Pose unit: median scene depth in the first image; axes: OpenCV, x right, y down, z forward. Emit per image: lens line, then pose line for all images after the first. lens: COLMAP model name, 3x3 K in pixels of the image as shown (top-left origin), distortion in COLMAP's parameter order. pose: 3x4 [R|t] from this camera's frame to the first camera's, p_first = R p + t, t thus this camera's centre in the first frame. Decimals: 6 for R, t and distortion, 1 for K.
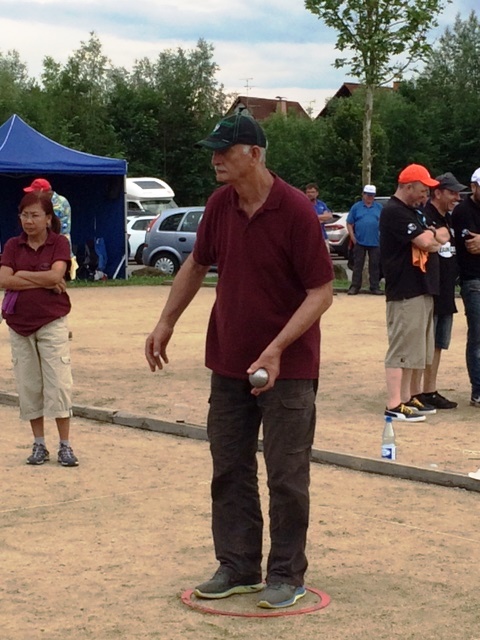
lens RADIAL K [[1691.4, 0, 240.0], [0, 1691.4, 319.6], [0, 0, 1]] dist [0.063010, 0.000000]
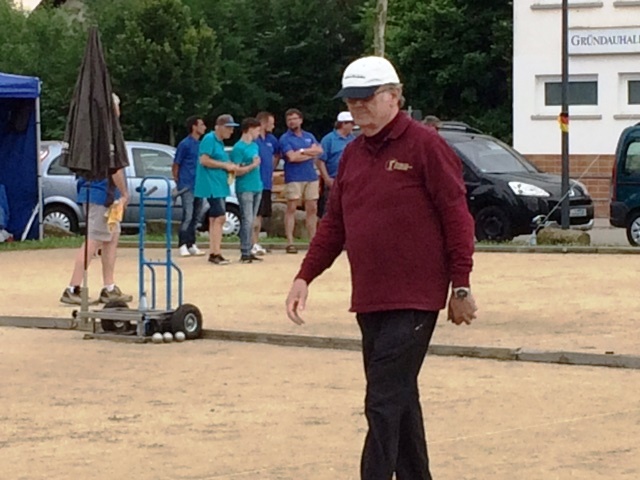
lens RADIAL K [[2684.3, 0, 319.8], [0, 2684.3, 240.1], [0, 0, 1]] dist [0.411180, 0.000000]
pose [[0.981992, -0.020313, 0.187828, -0.167753], [0.025971, 0.999279, -0.027710, 0.011639], [-0.187130, 0.032089, 0.981811, -0.171368]]
